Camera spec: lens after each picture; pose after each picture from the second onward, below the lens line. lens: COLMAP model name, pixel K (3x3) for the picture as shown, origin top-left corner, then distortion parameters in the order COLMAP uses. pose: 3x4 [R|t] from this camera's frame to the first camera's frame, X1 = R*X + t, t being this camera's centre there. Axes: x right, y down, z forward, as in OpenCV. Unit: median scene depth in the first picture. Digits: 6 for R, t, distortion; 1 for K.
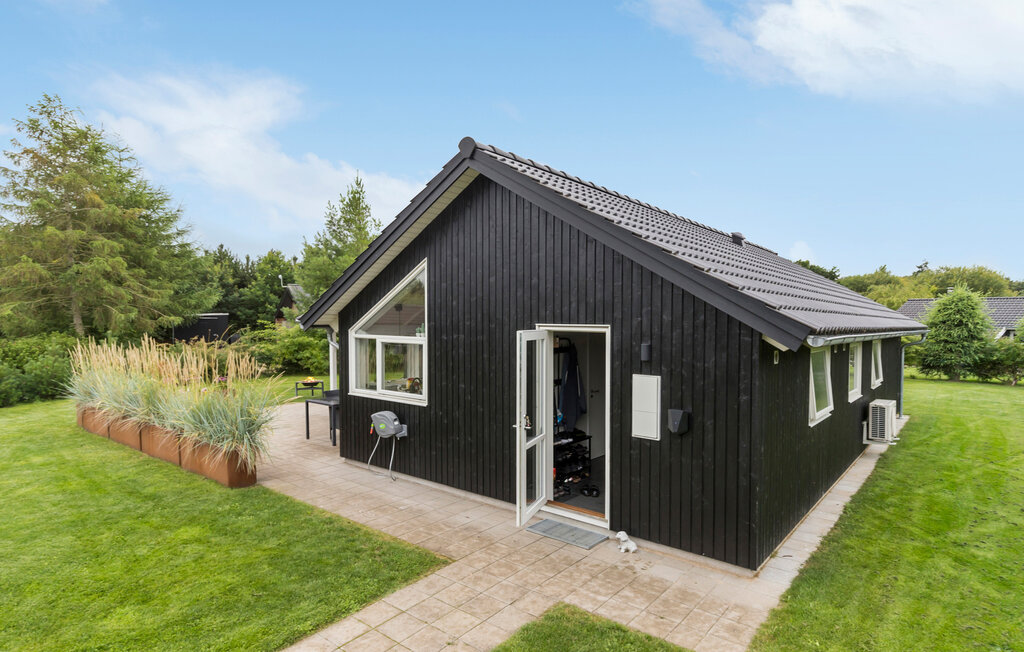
lens RADIAL K [[583.8, 0, 513.5], [0, 583.8, 350.3], [0, 0, 1]] dist [-0.001417, 0.000224]
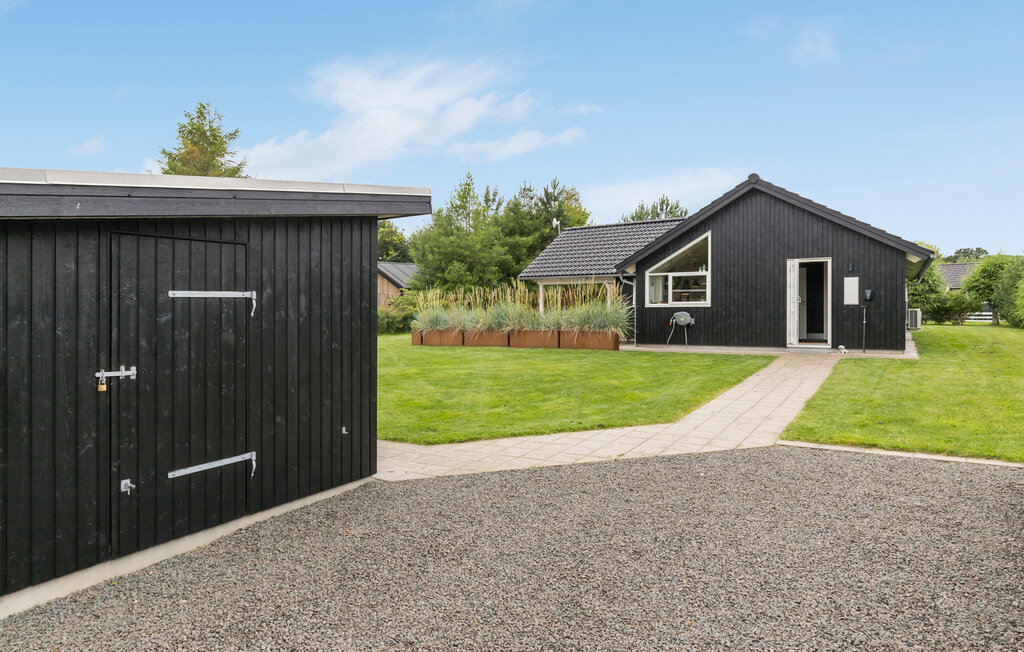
lens RADIAL K [[626.0, 0, 512.0], [0, 626.0, 326.0], [0, 0, 1]] dist [0.001734, 0.000674]
pose [[0.992894, -0.024715, 0.116407, -1.115345], [0.027379, 0.999397, -0.021339, 0.198862], [-0.115810, 0.024374, 0.992972, -1.053073]]
